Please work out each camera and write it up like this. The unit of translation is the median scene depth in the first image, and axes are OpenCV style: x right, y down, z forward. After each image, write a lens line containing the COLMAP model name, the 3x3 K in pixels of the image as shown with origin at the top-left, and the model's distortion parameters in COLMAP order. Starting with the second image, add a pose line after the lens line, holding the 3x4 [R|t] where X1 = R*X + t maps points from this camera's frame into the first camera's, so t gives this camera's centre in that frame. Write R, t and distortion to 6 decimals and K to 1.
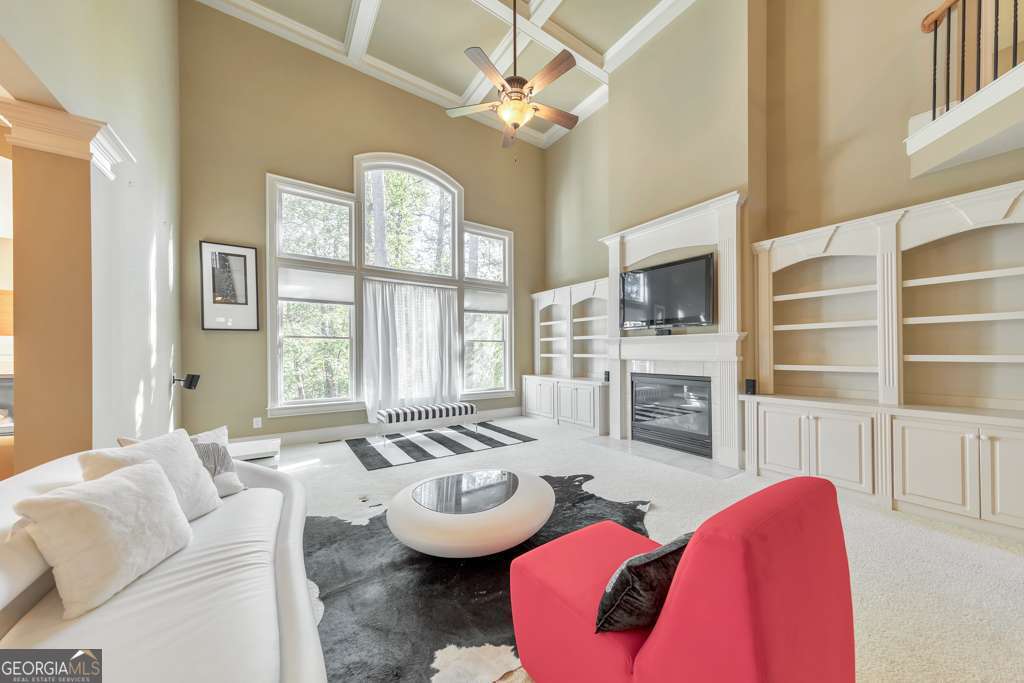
lens RADIAL K [[349.5, 0, 514.6], [0, 349.5, 352.1], [0, 0, 1]] dist [-0.001479, -0.000240]
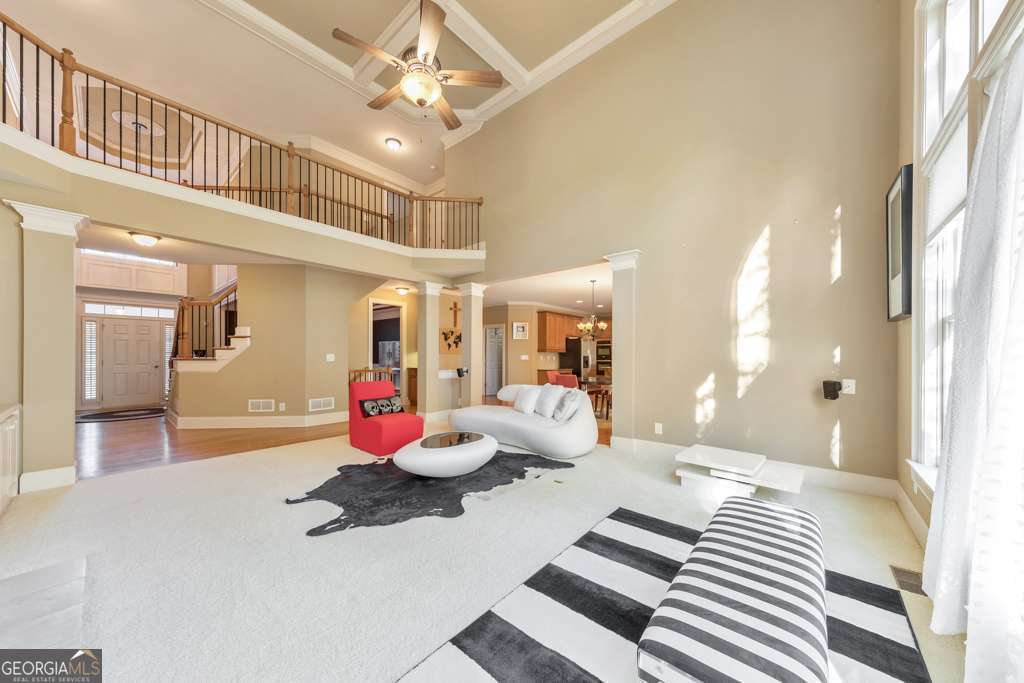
lens RADIAL K [[349.5, 0, 514.6], [0, 349.5, 352.1], [0, 0, 1]] dist [-0.001479, -0.000240]
pose [[-0.962016, 0.001313, -0.272989, 0.016112], [0.002638, 0.999986, -0.004490, 0.003455], [0.272979, -0.005039, -0.962007, 1.669380]]
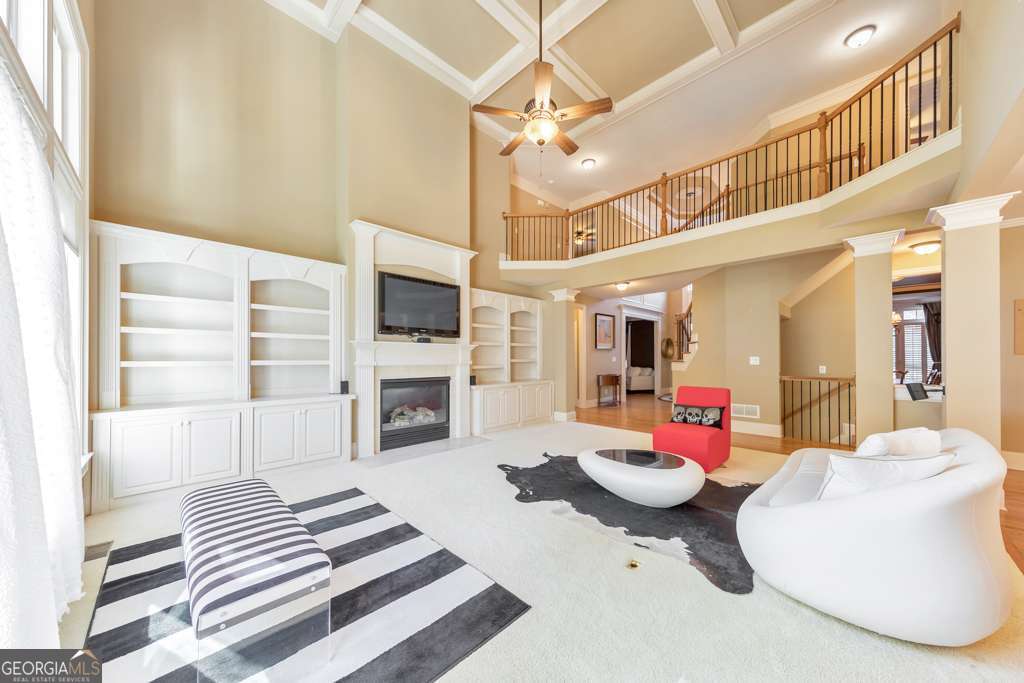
lens RADIAL K [[349.5, 0, 514.6], [0, 349.5, 352.1], [0, 0, 1]] dist [-0.001479, -0.000240]
pose [[-0.191435, 0.024808, 0.981192, -0.870739], [0.005431, 0.999692, -0.024216, 0.012960], [-0.981490, 0.000693, -0.191511, 1.106959]]
